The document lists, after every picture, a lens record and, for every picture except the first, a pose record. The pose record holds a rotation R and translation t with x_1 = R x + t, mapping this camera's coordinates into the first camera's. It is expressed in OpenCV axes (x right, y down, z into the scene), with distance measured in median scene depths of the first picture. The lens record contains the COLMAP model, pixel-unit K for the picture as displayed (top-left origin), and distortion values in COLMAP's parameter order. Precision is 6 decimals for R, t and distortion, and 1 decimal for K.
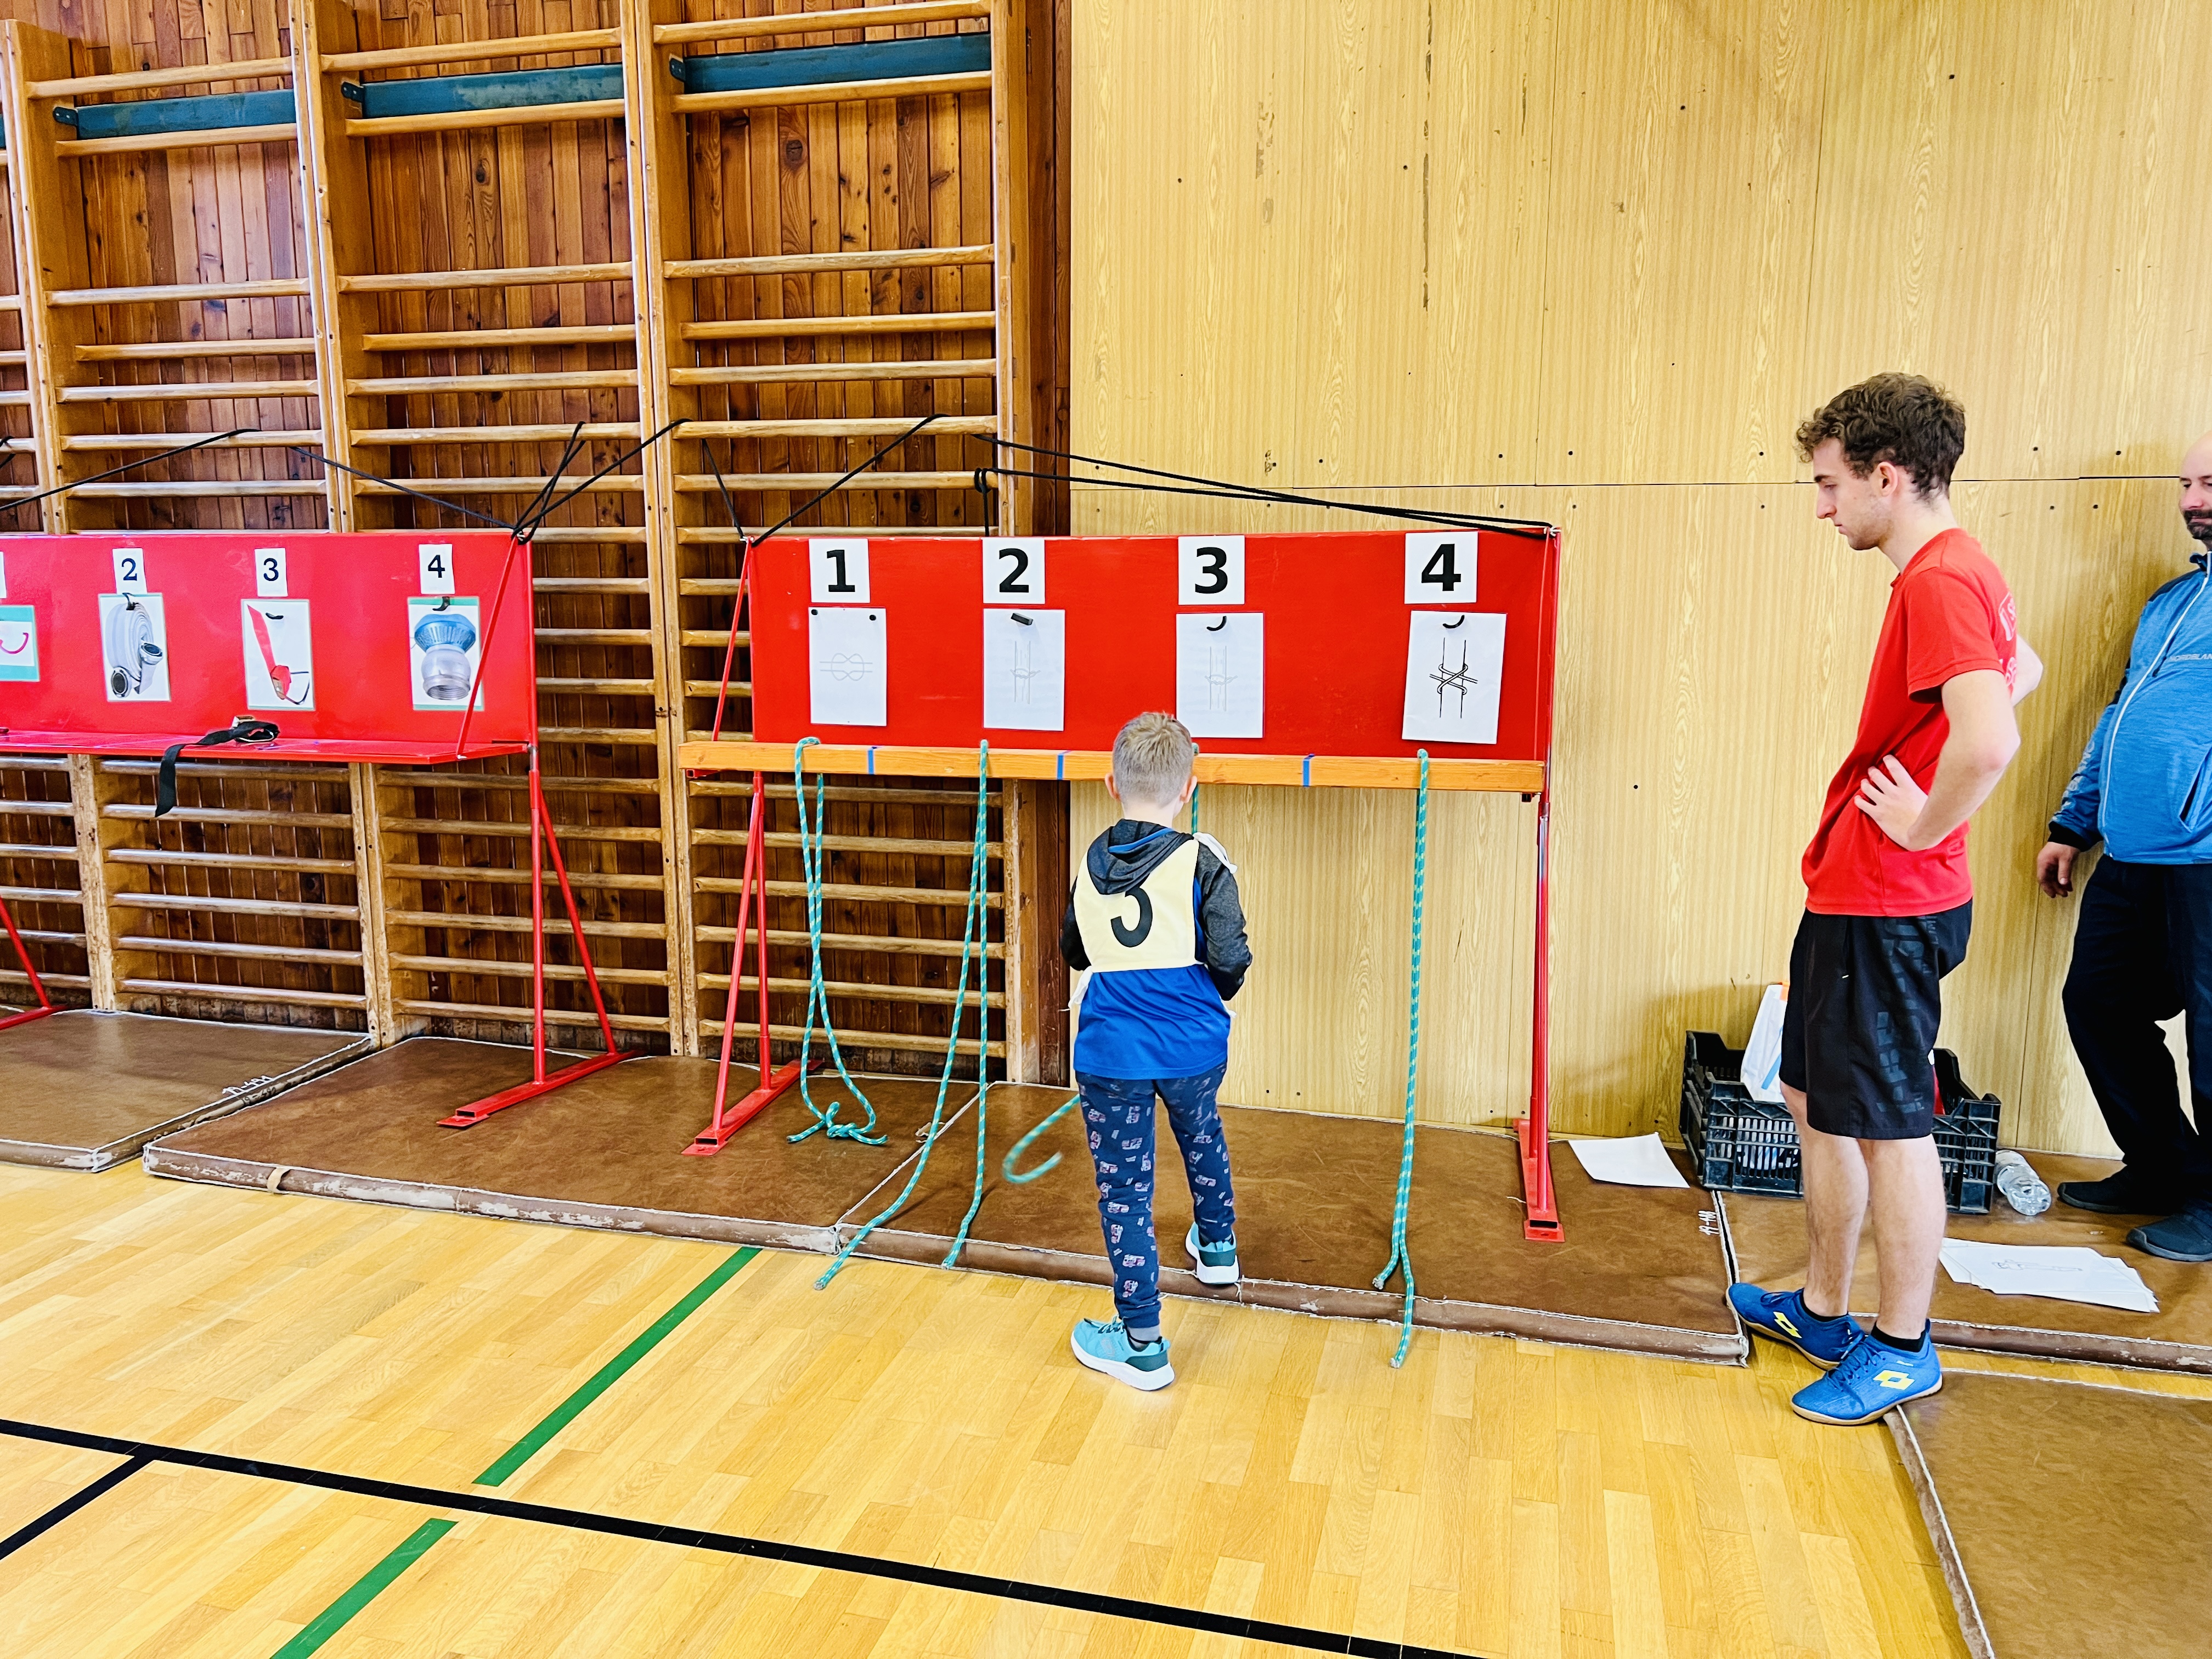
lens RADIAL K [[1681.5, 0, 1102.2], [0, 1681.5, 836.7], [0, 0, 1]] dist [0.036204, -0.000232]
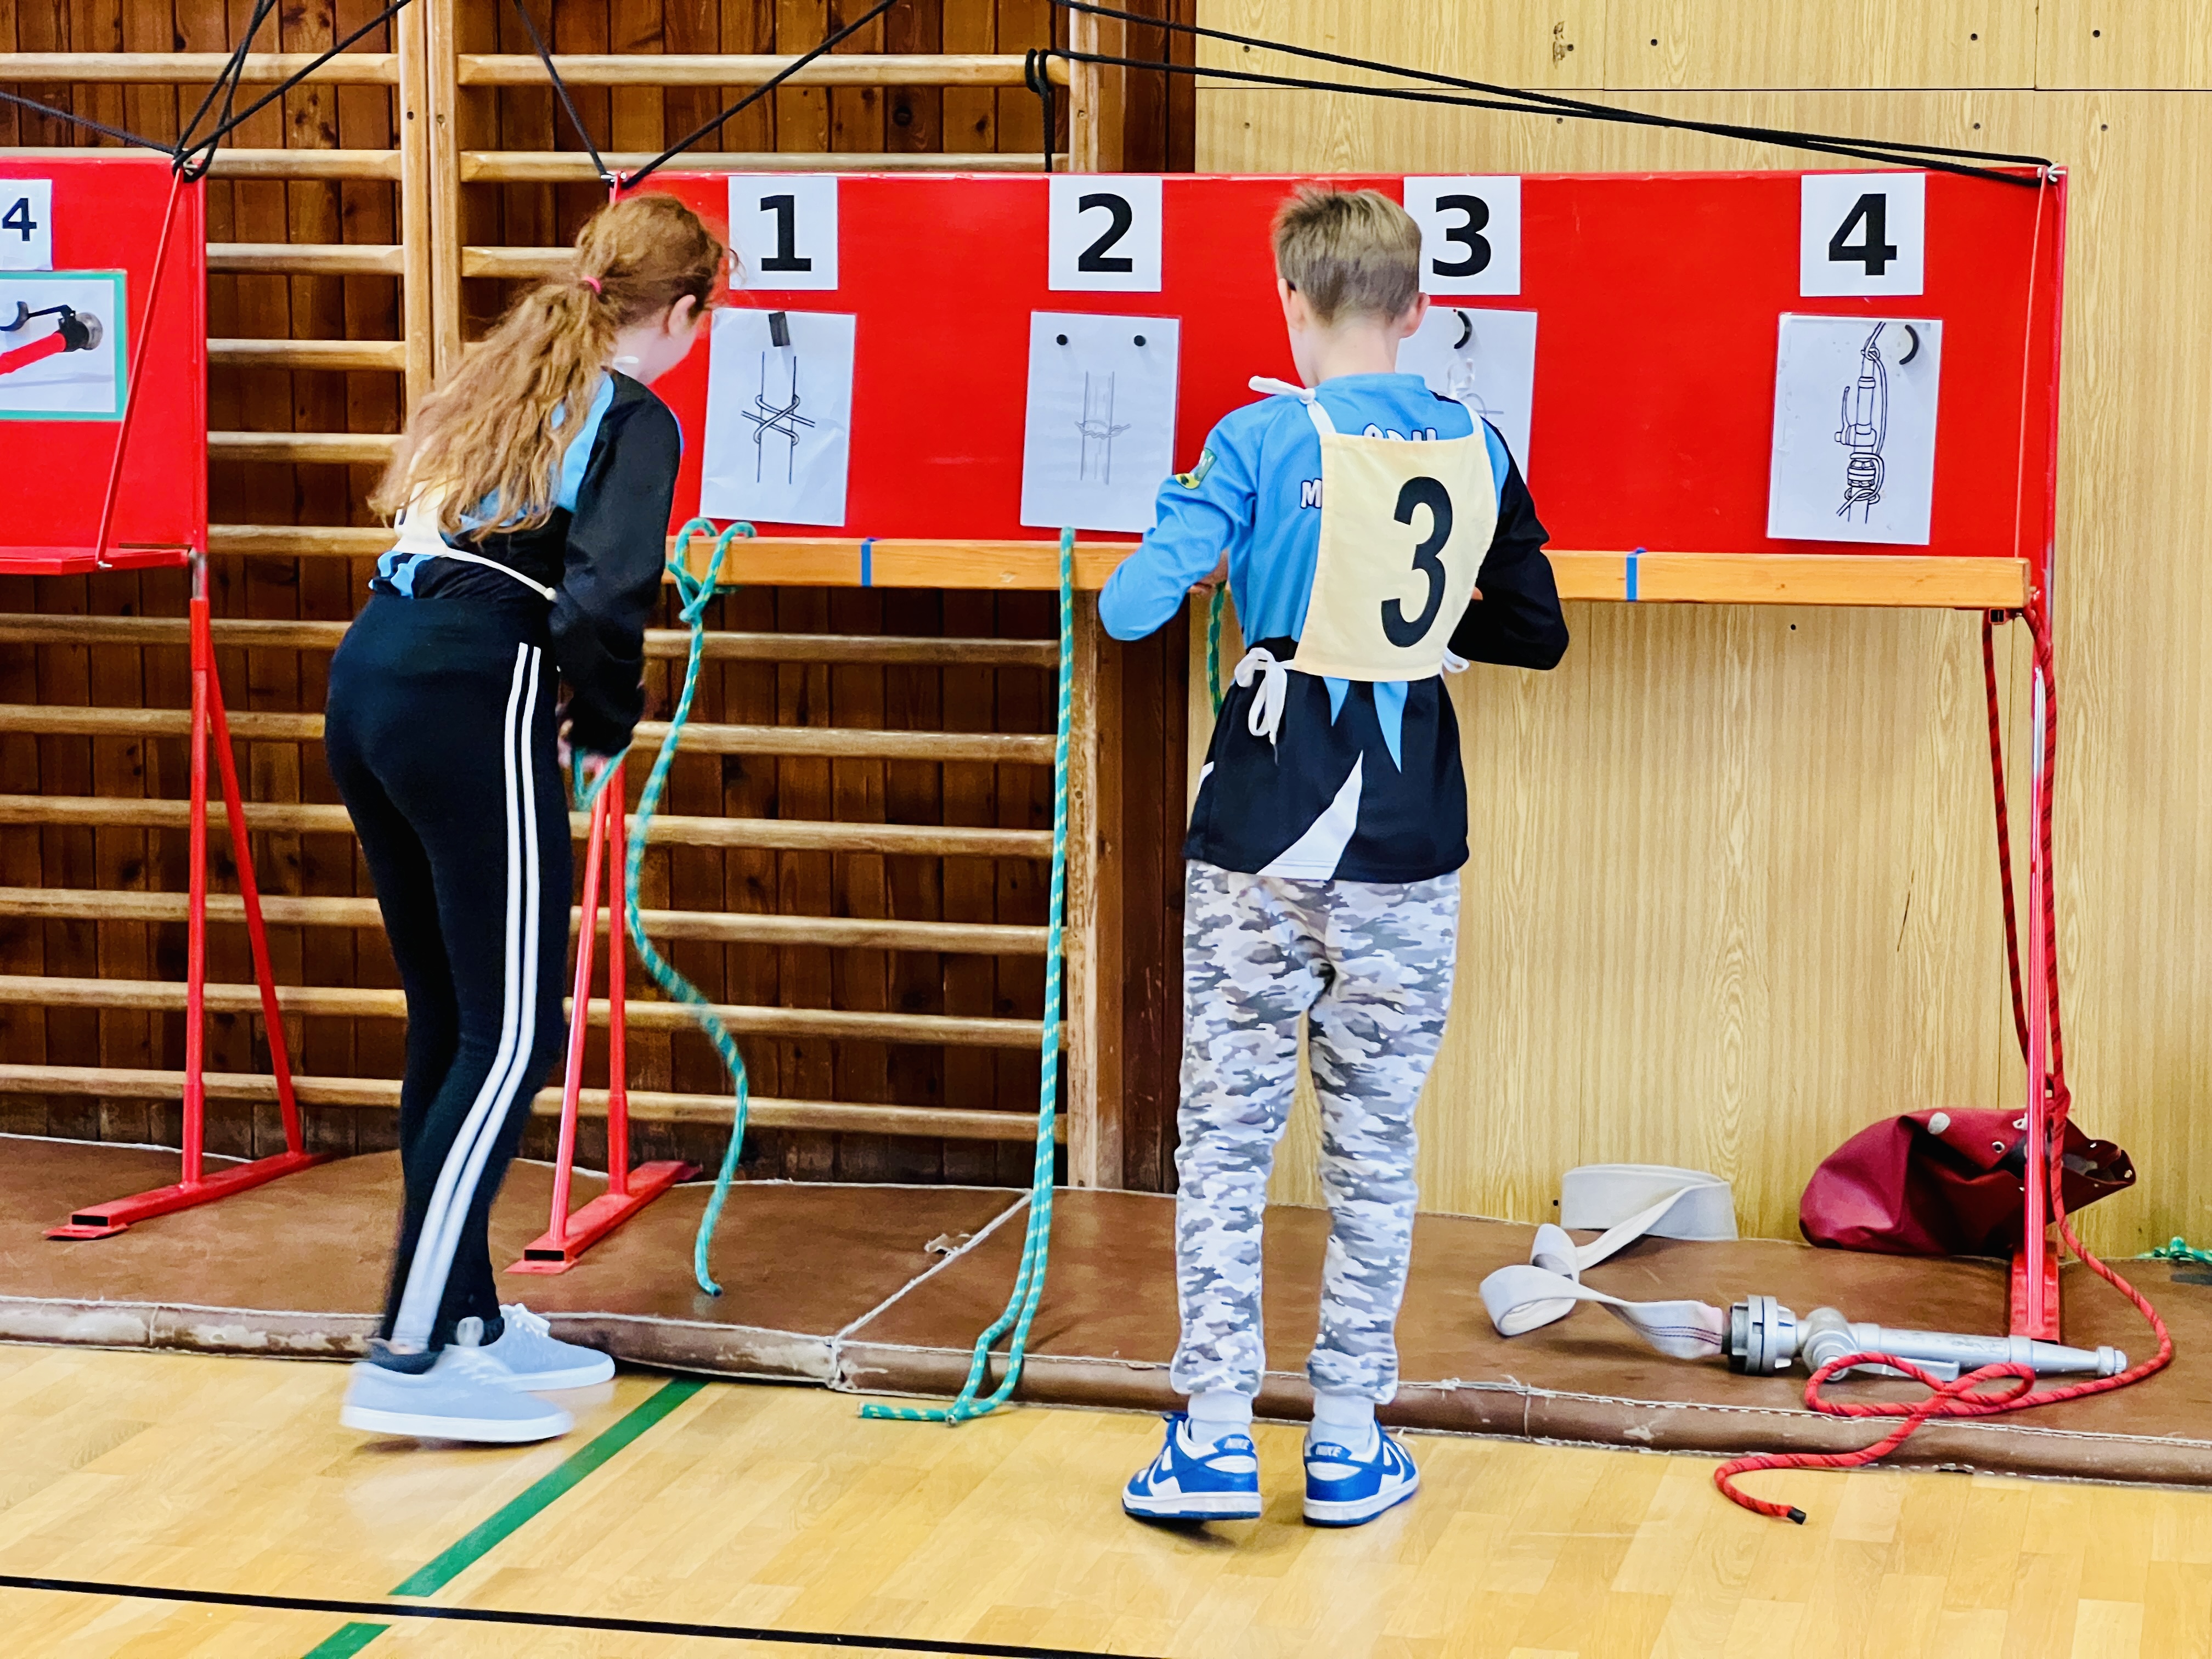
lens RADIAL K [[5014.9, 0, 1110.1], [0, 5014.9, 831.1], [0, 0, 1]] dist [-0.278725, 4.426440]
pose [[0.999722, 0.003777, 0.023267, -0.086737], [-0.002886, 0.999265, -0.038216, 0.100489], [-0.023395, 0.038138, 0.998999, -0.630927]]
